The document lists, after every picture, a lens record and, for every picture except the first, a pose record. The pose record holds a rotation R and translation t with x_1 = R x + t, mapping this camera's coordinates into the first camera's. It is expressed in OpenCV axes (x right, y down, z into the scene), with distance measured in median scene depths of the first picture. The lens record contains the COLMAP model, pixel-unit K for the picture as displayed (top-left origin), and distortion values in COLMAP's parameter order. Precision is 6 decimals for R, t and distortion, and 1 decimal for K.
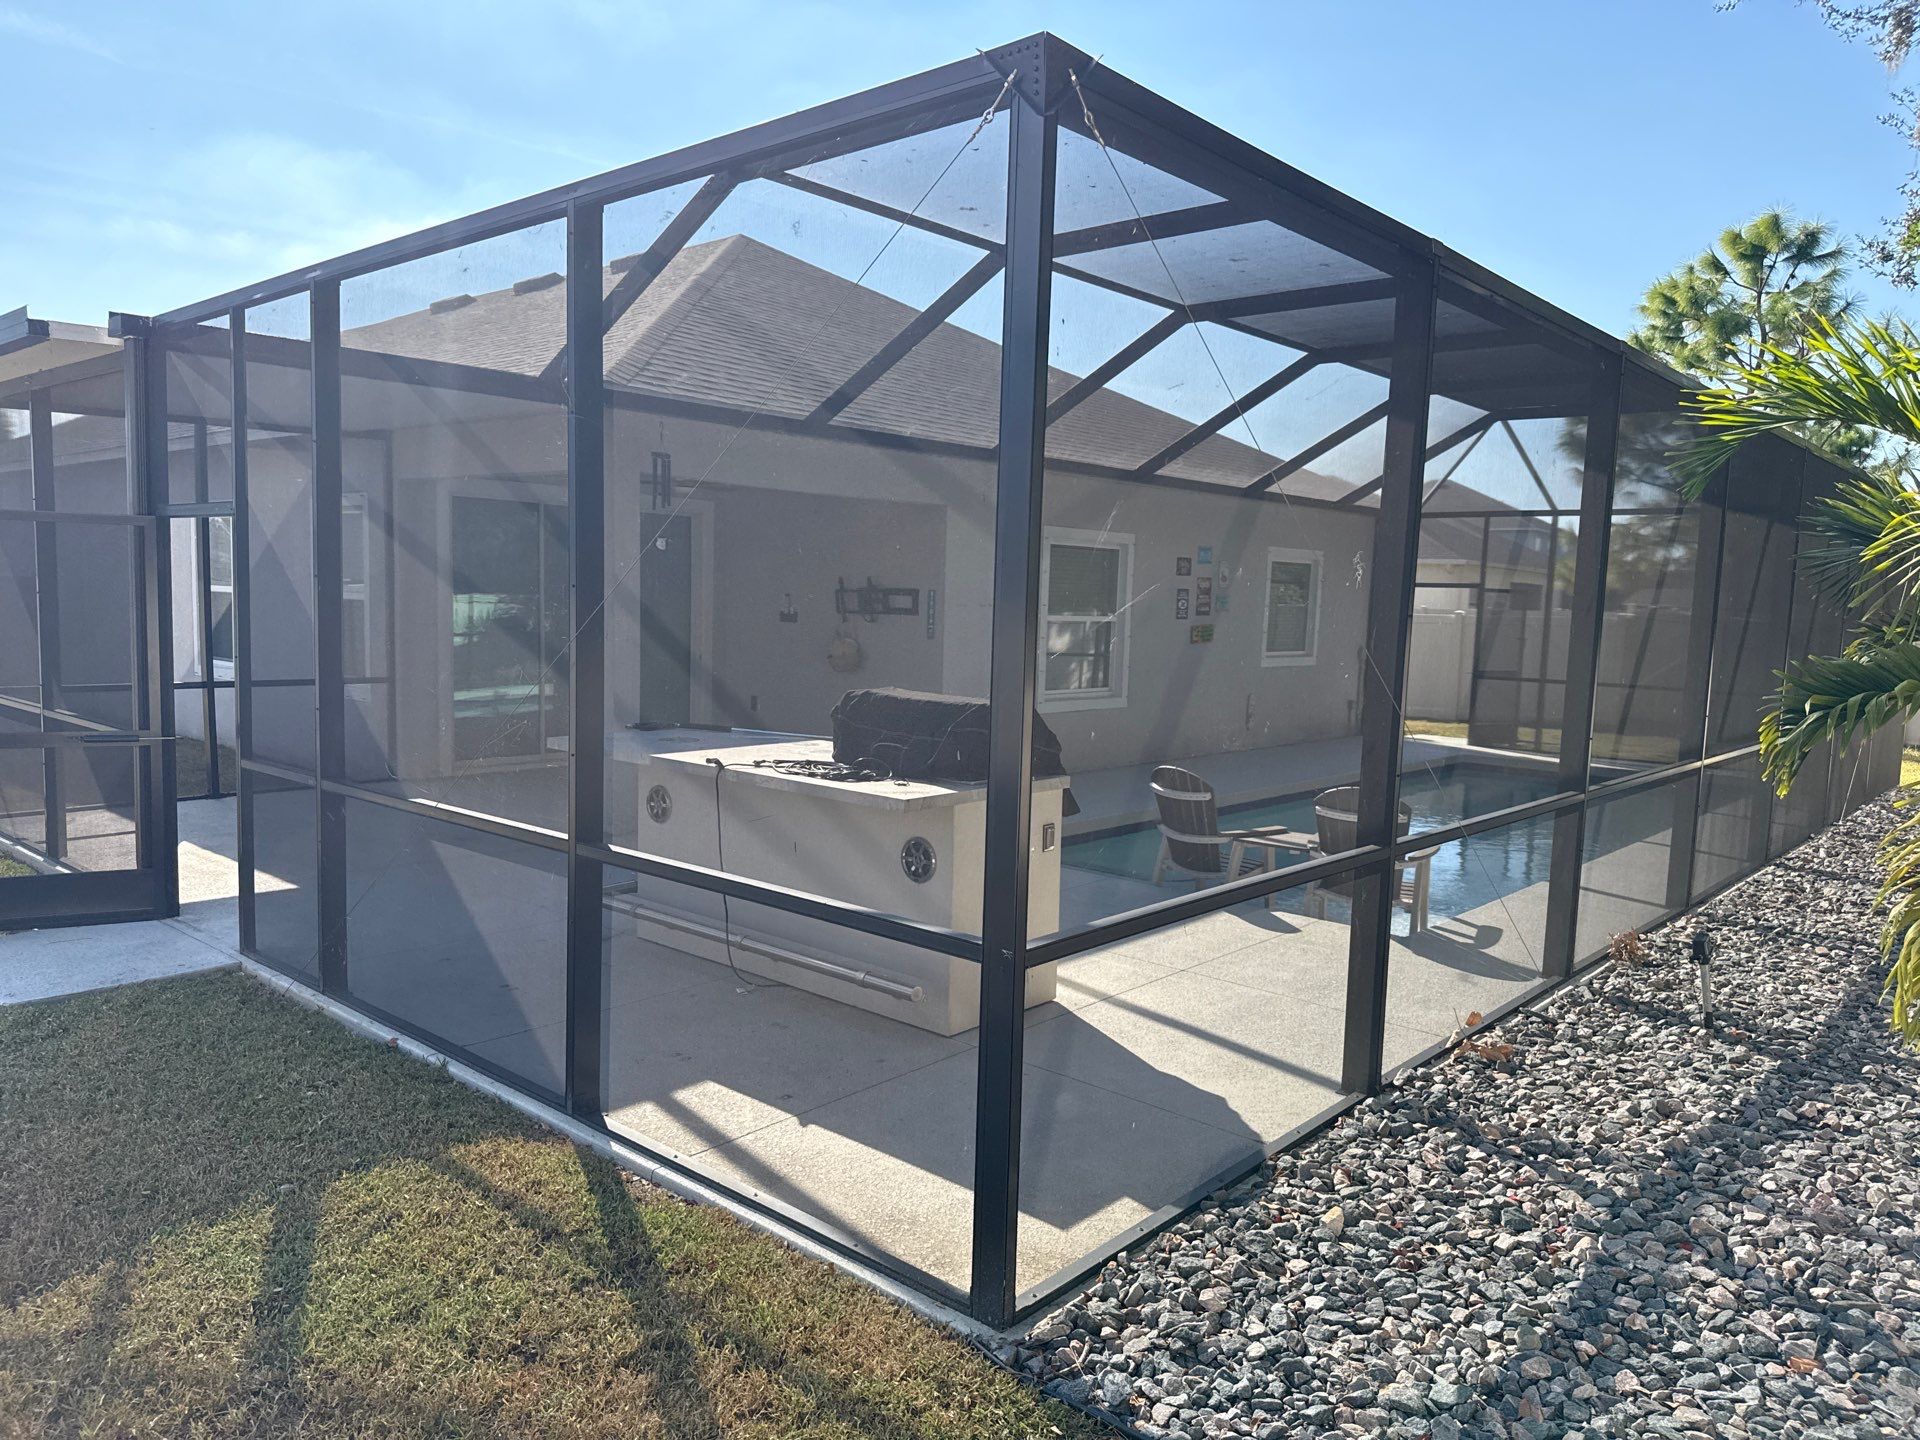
lens RADIAL K [[1346.3, 0, 950.3], [0, 1346.3, 712.3], [0, 0, 1]] dist [0.027376, -0.033764]
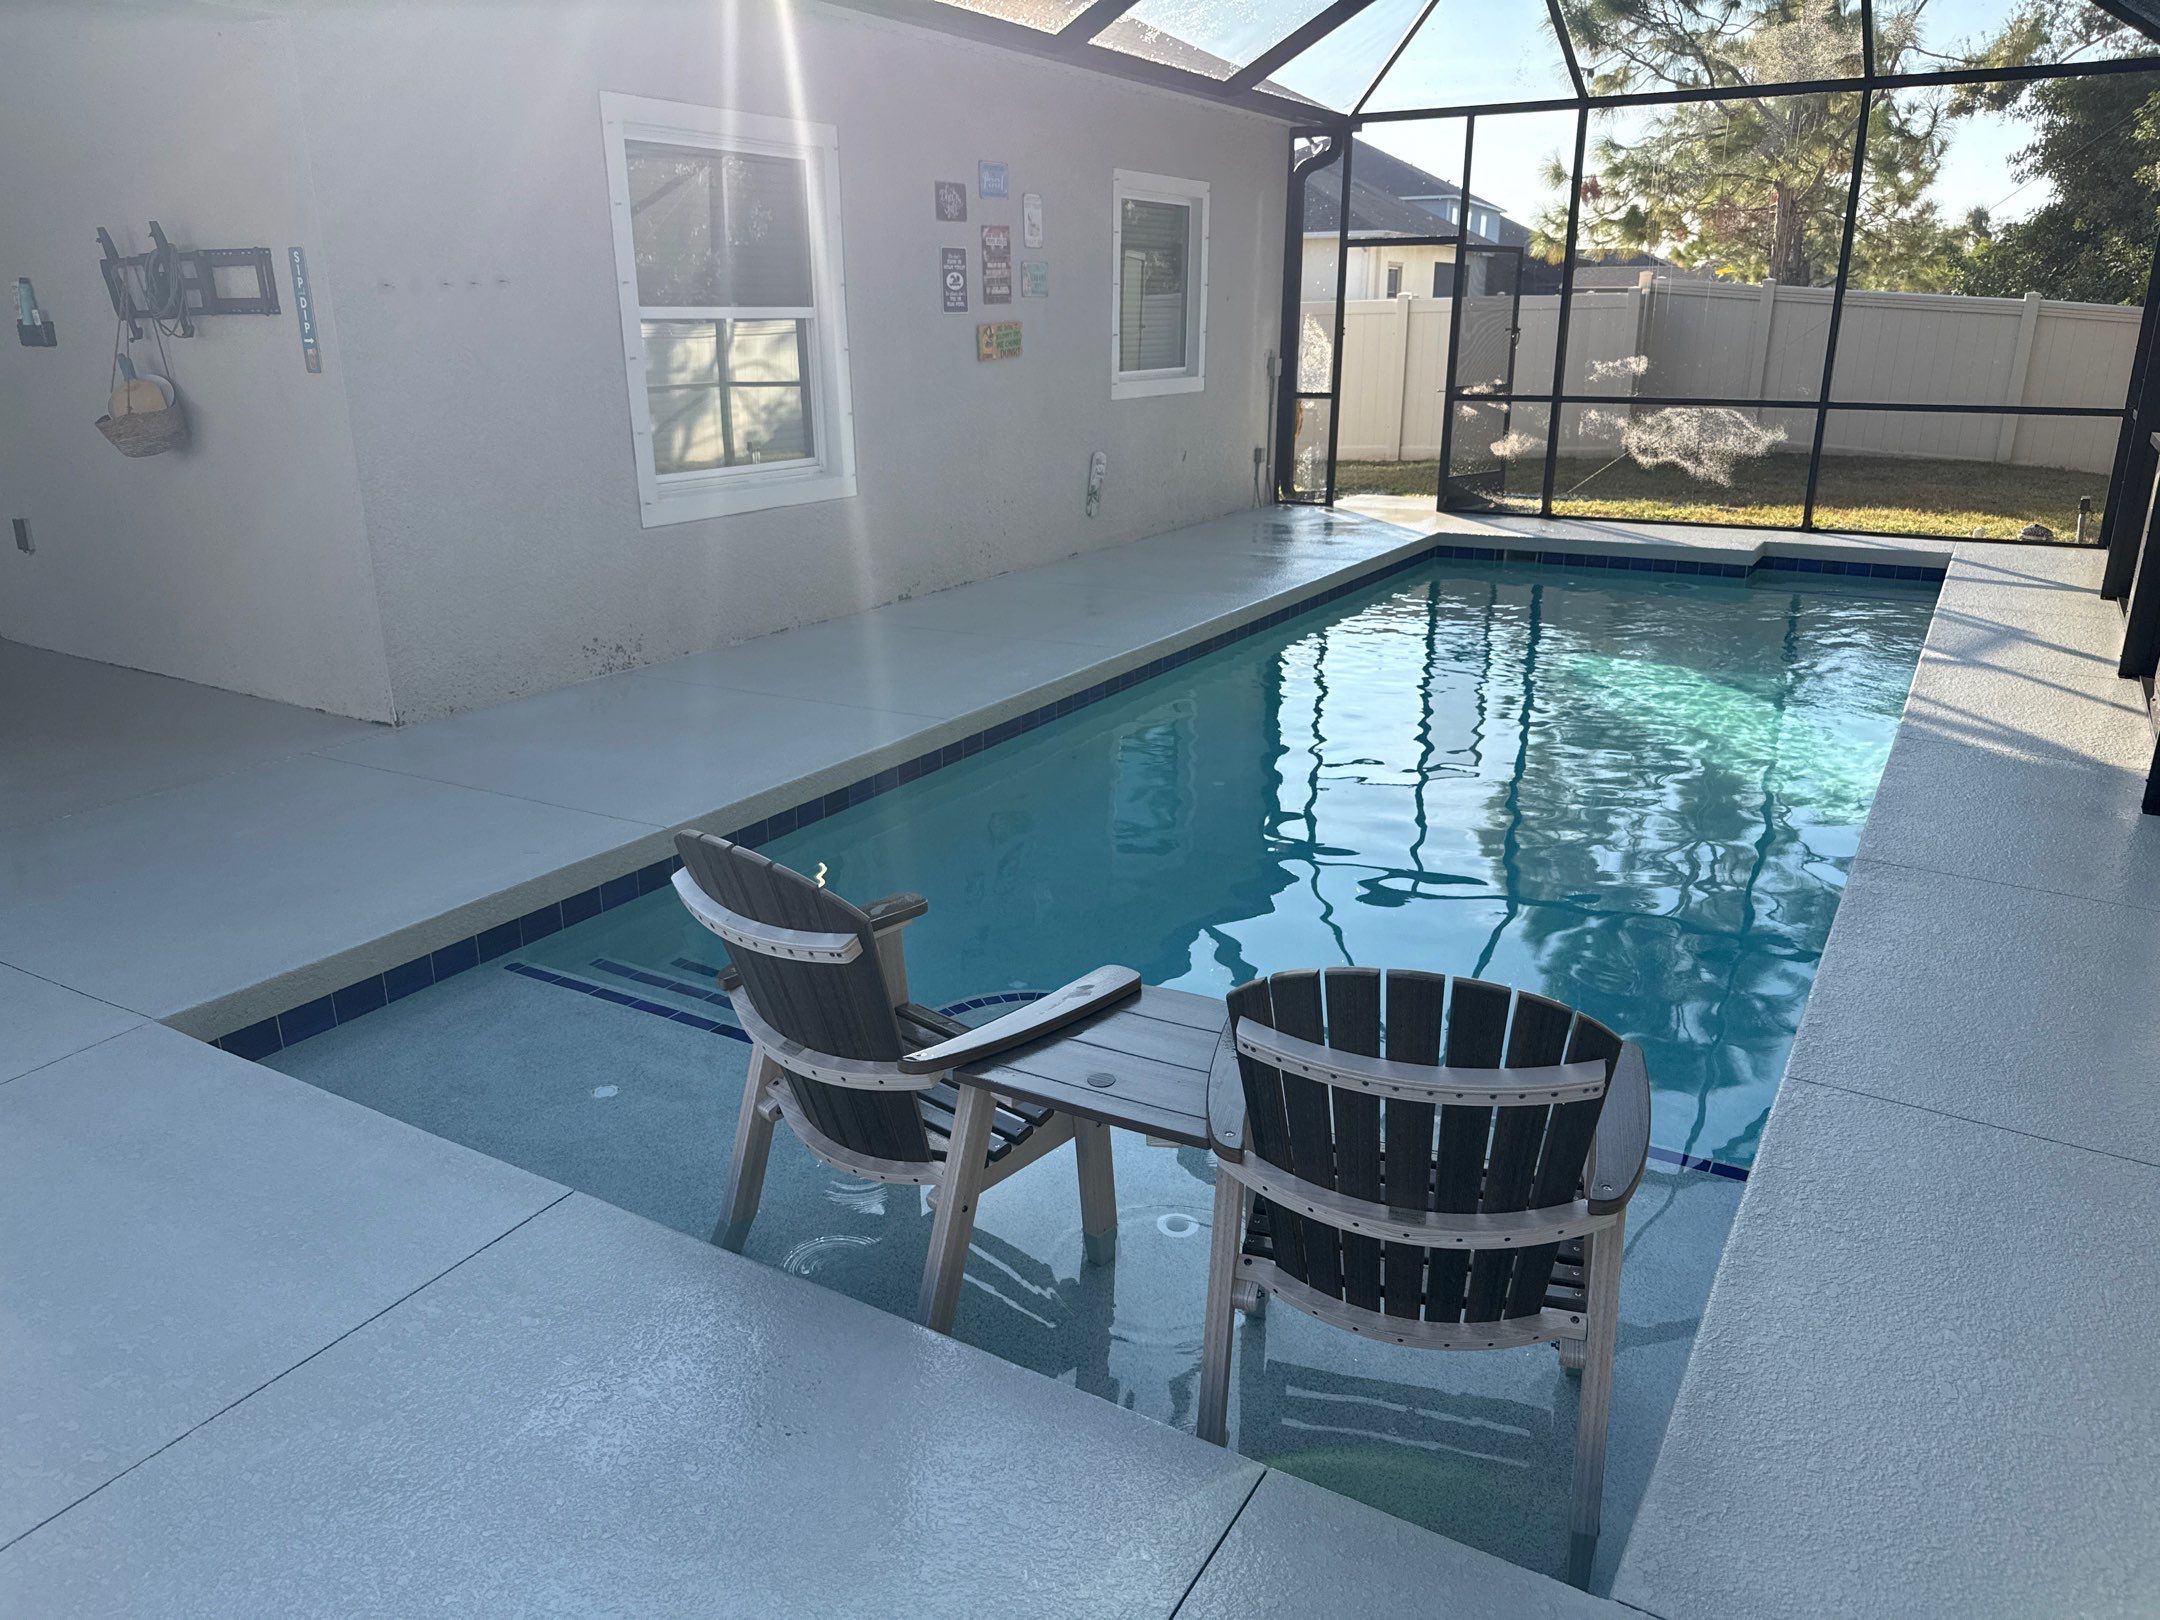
lens RADIAL K [[1514.6, 0, 1087.6], [0, 1514.6, 833.3], [0, 0, 1]] dist [0.027376, -0.033764]
pose [[0.979978, -0.098242, 0.173184, 0.100478], [0.053462, 0.967687, 0.246421, -0.016117], [-0.191796, -0.232228, 0.953564, 0.385212]]
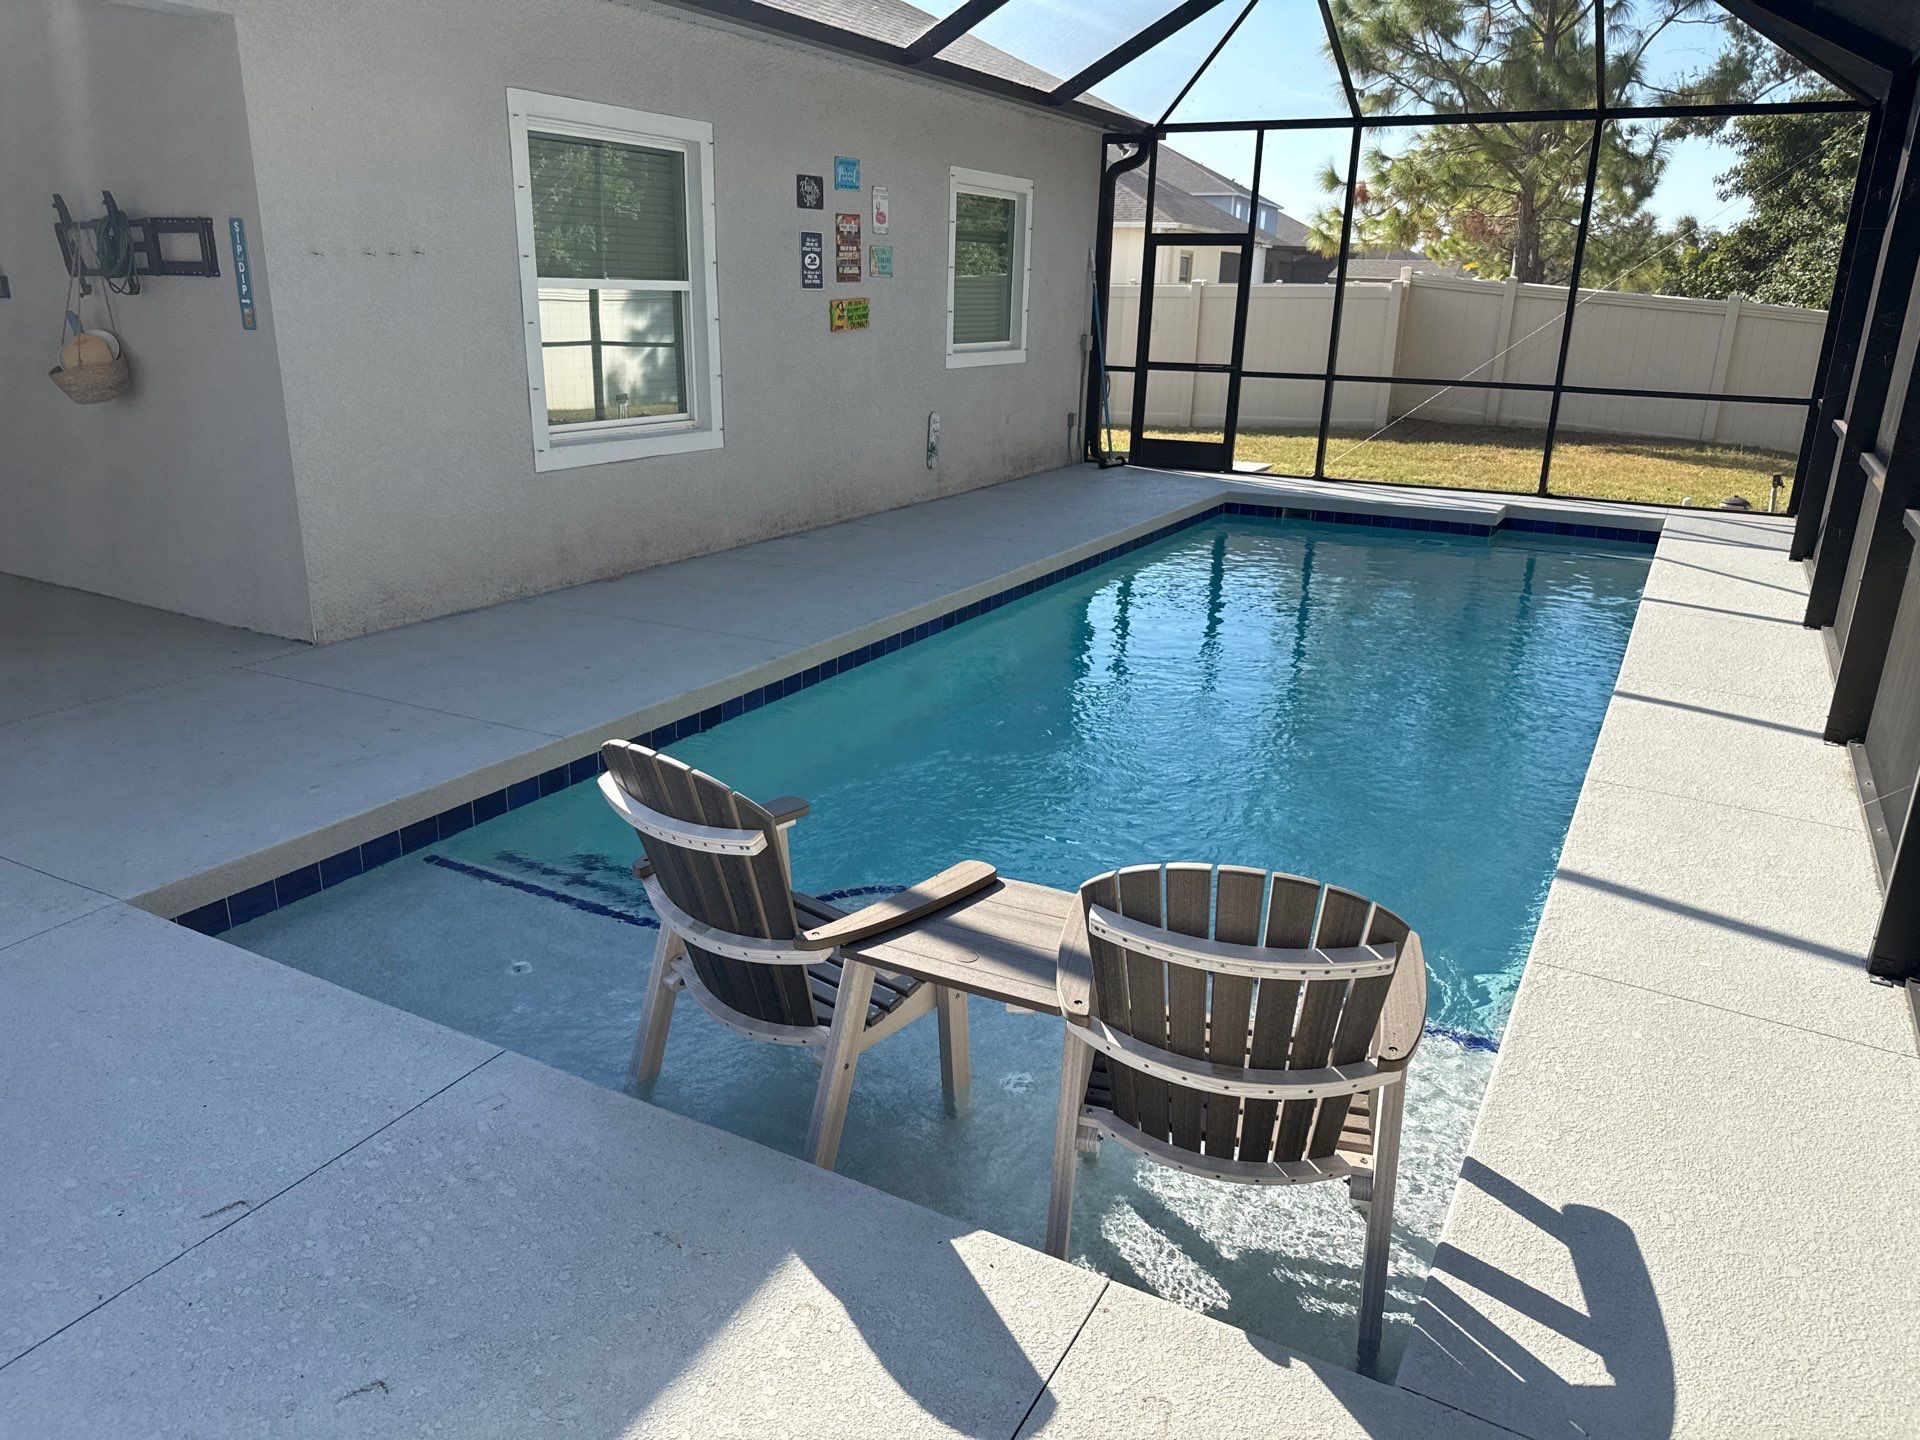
lens RADIAL K [[1346.3, 0, 961.1], [0, 1346.3, 743.3], [0, 0, 1]] dist [0.027376, -0.033764]
pose [[0.973357, -0.082978, 0.213753, 0.092158], [0.028923, 0.969208, 0.244539, -0.018519], [-0.227463, -0.231841, 0.945786, 0.378546]]
